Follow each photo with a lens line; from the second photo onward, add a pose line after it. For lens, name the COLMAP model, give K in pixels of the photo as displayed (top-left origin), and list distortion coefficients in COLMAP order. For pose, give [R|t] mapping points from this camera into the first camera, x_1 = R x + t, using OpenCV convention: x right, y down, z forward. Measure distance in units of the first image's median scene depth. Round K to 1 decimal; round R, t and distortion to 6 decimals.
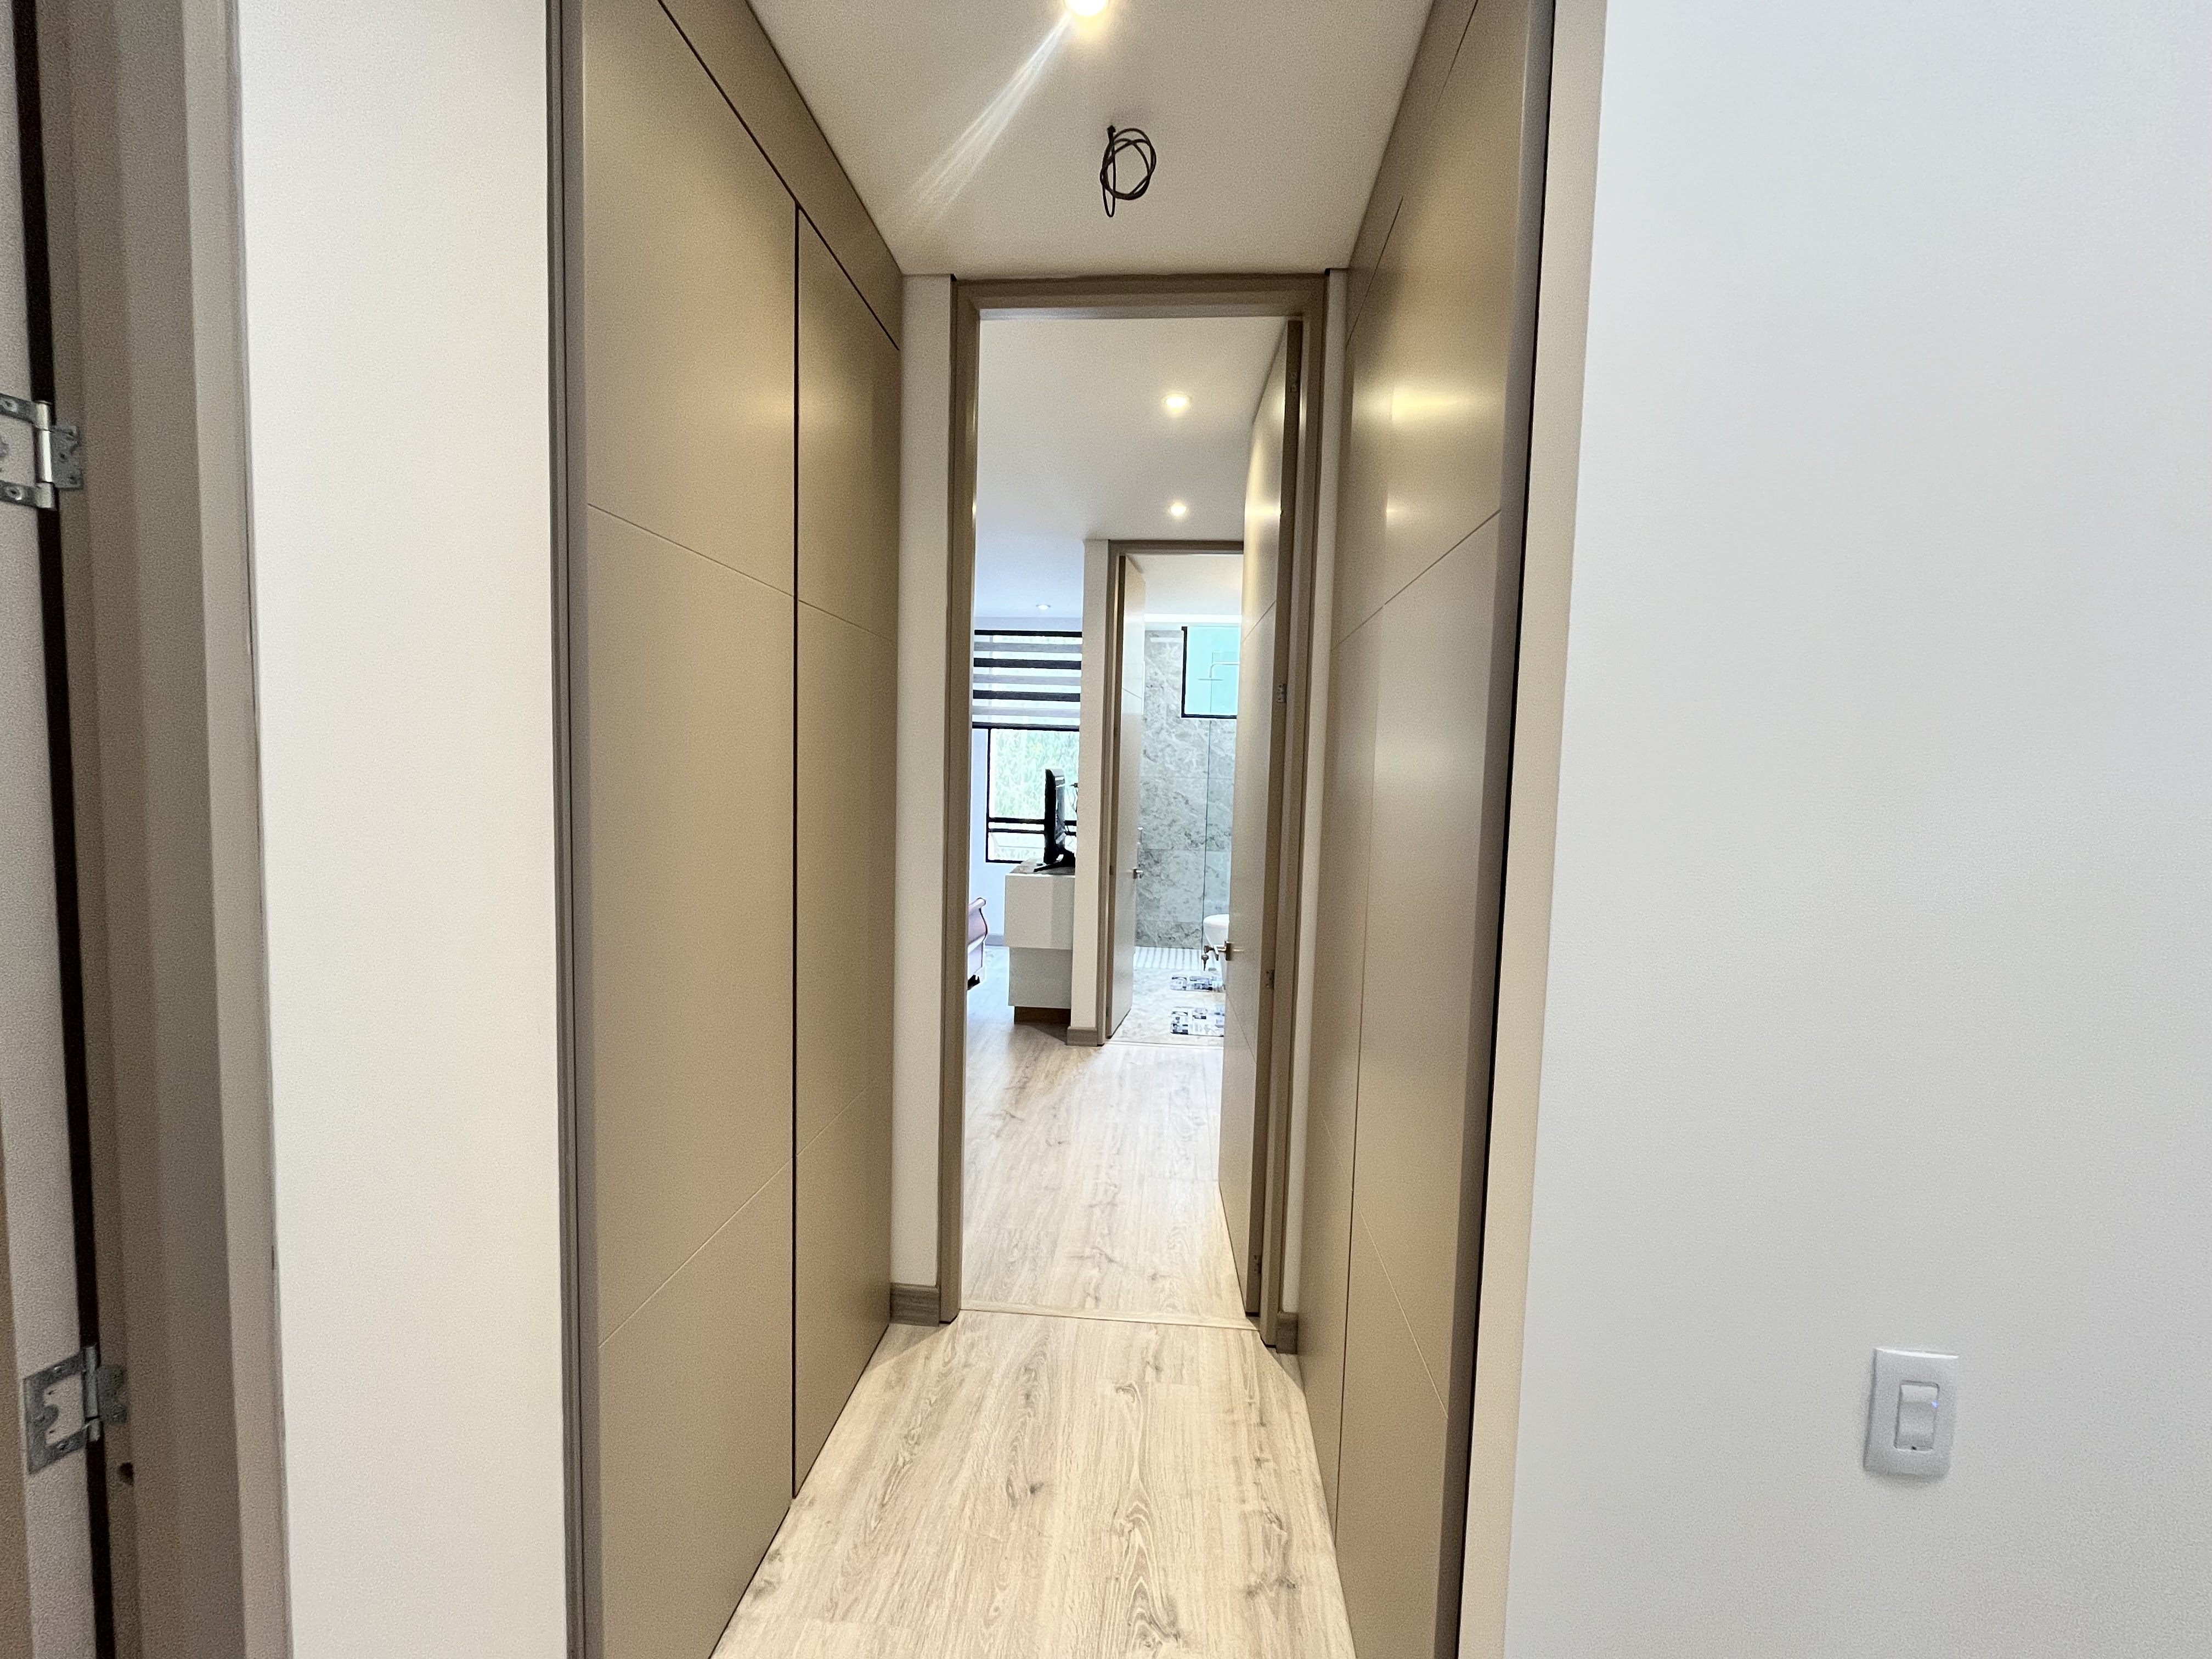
lens RADIAL K [[890.3, 0, 1106.6], [0, 890.3, 830.8], [0, 0, 1]] dist [-0.002538, 0.000131]
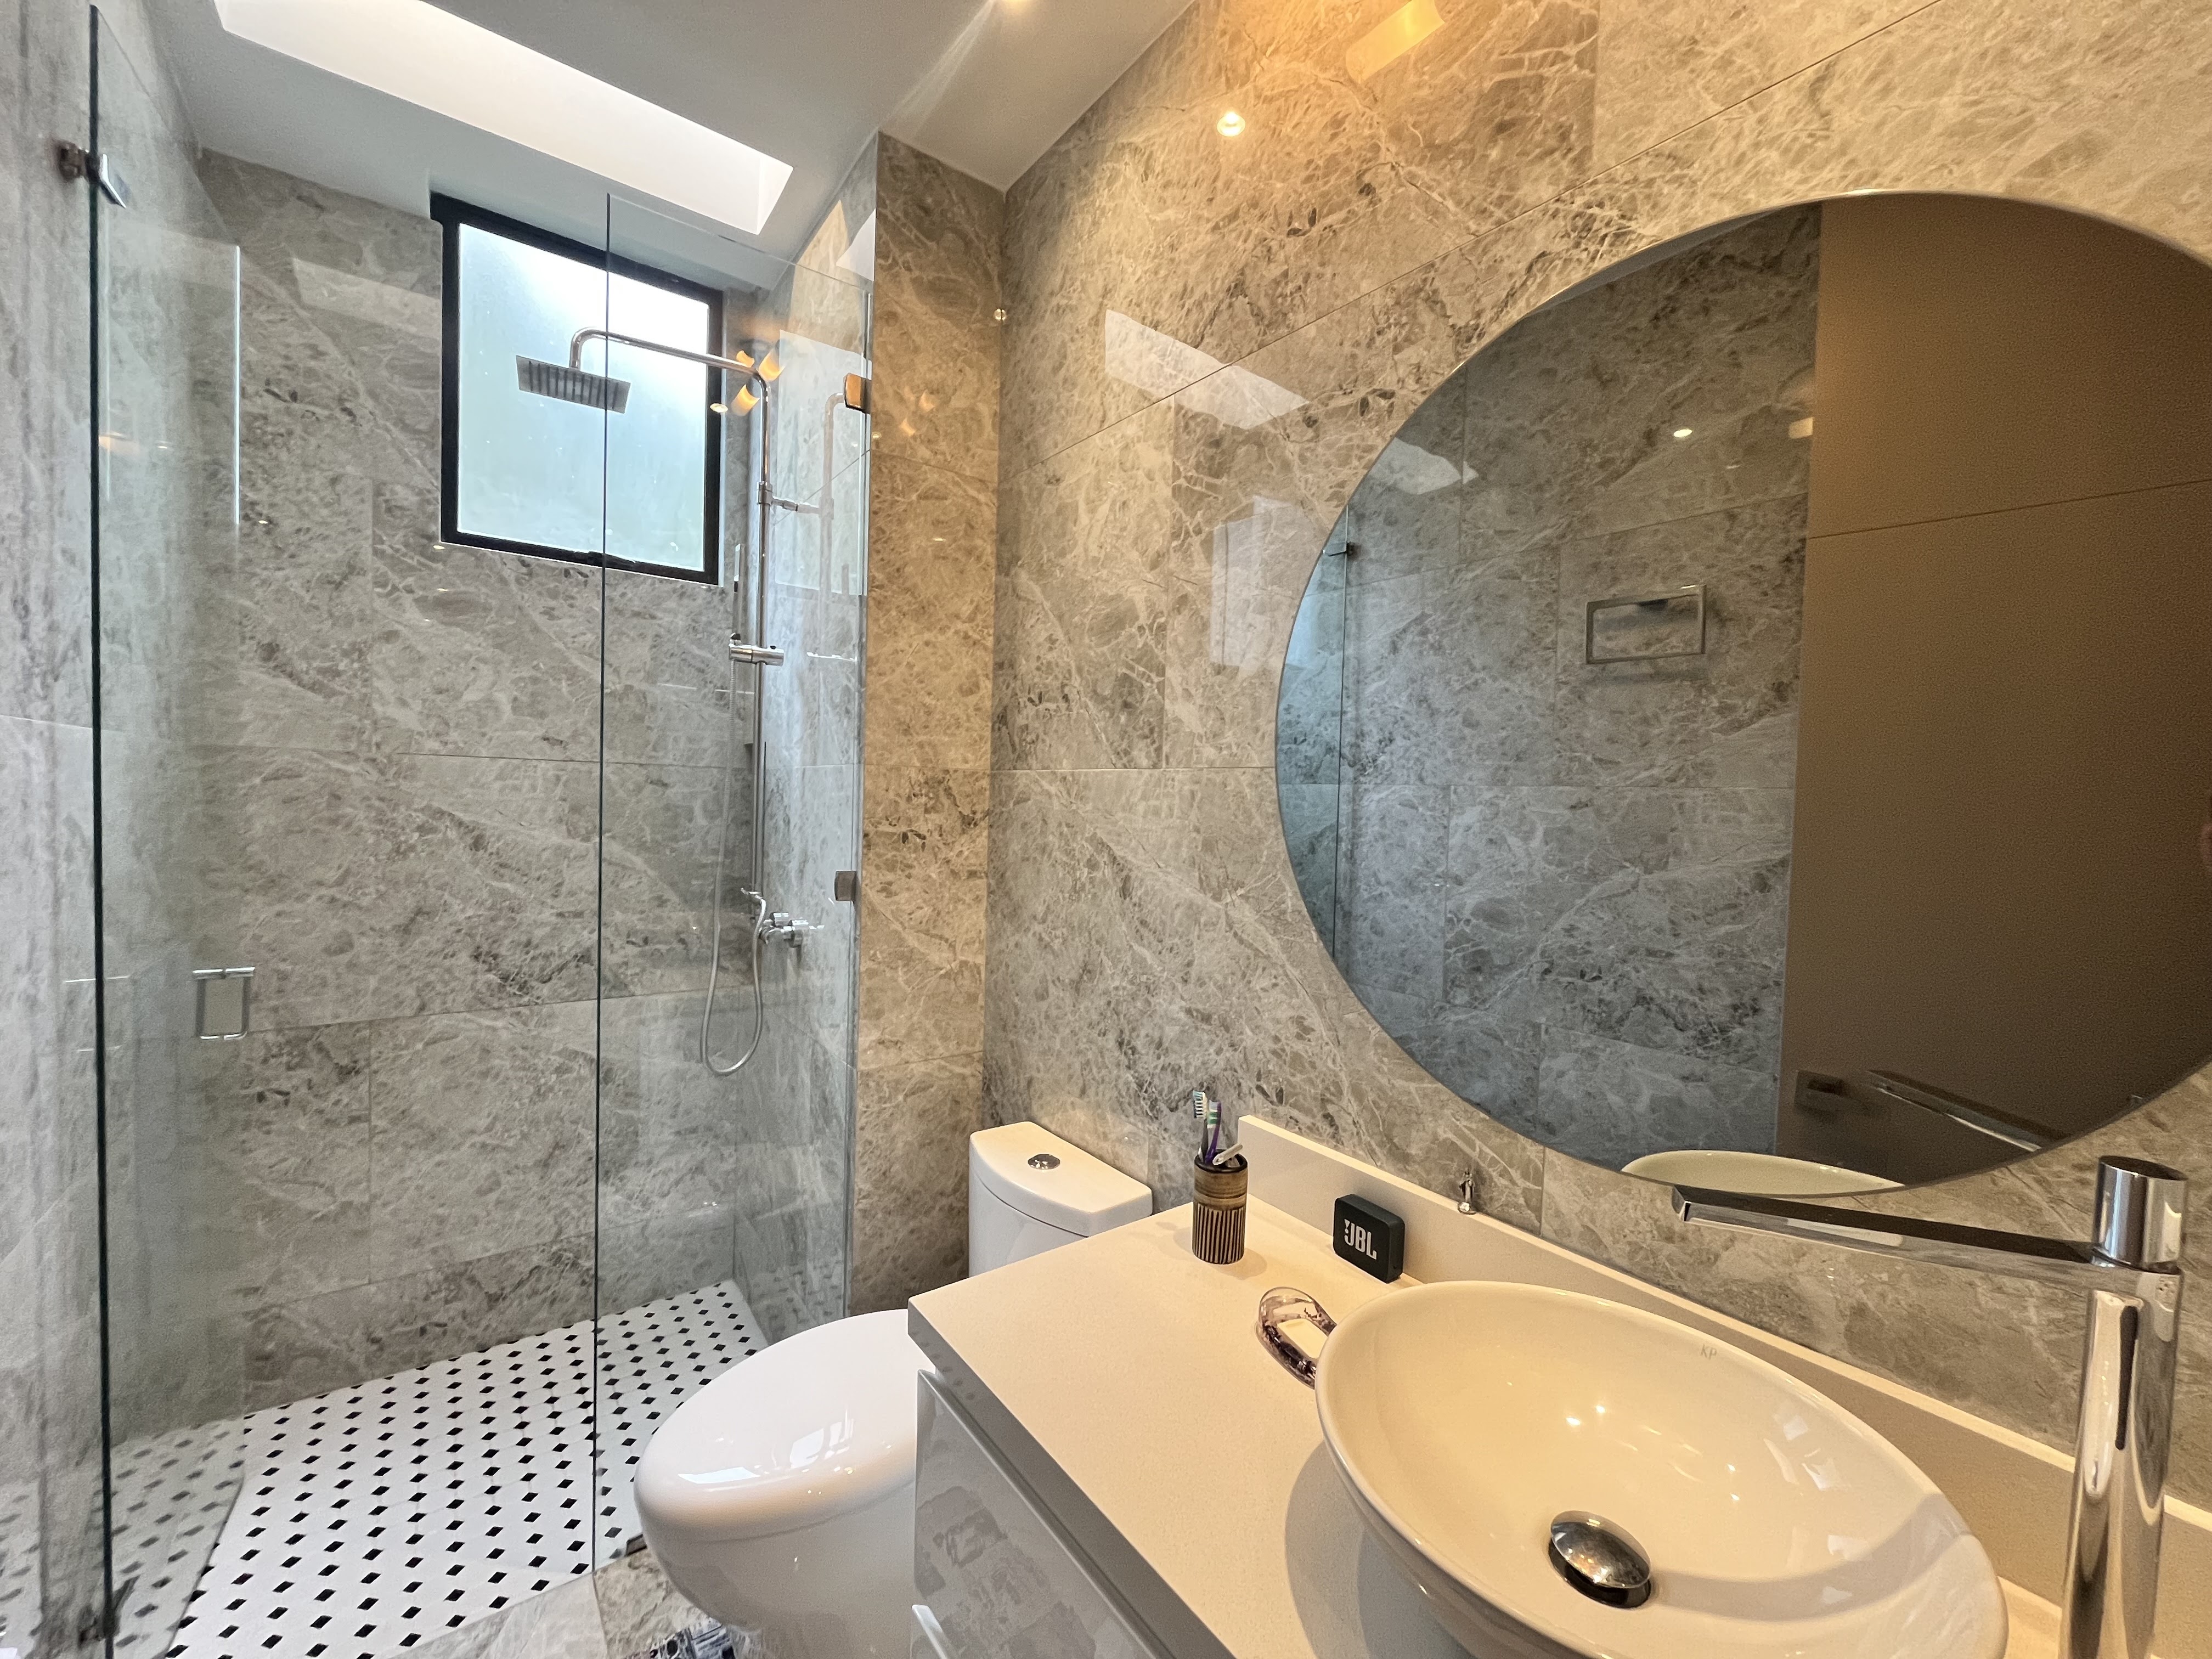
lens RADIAL K [[890.3, 0, 1111.0], [0, 890.3, 828.1], [0, 0, 1]] dist [-0.002538, 0.000131]
pose [[0.740122, -0.028967, 0.671849, 0.049032], [0.033949, 0.999407, 0.005691, -0.031416], [-0.671616, 0.018596, 0.740666, 0.651712]]
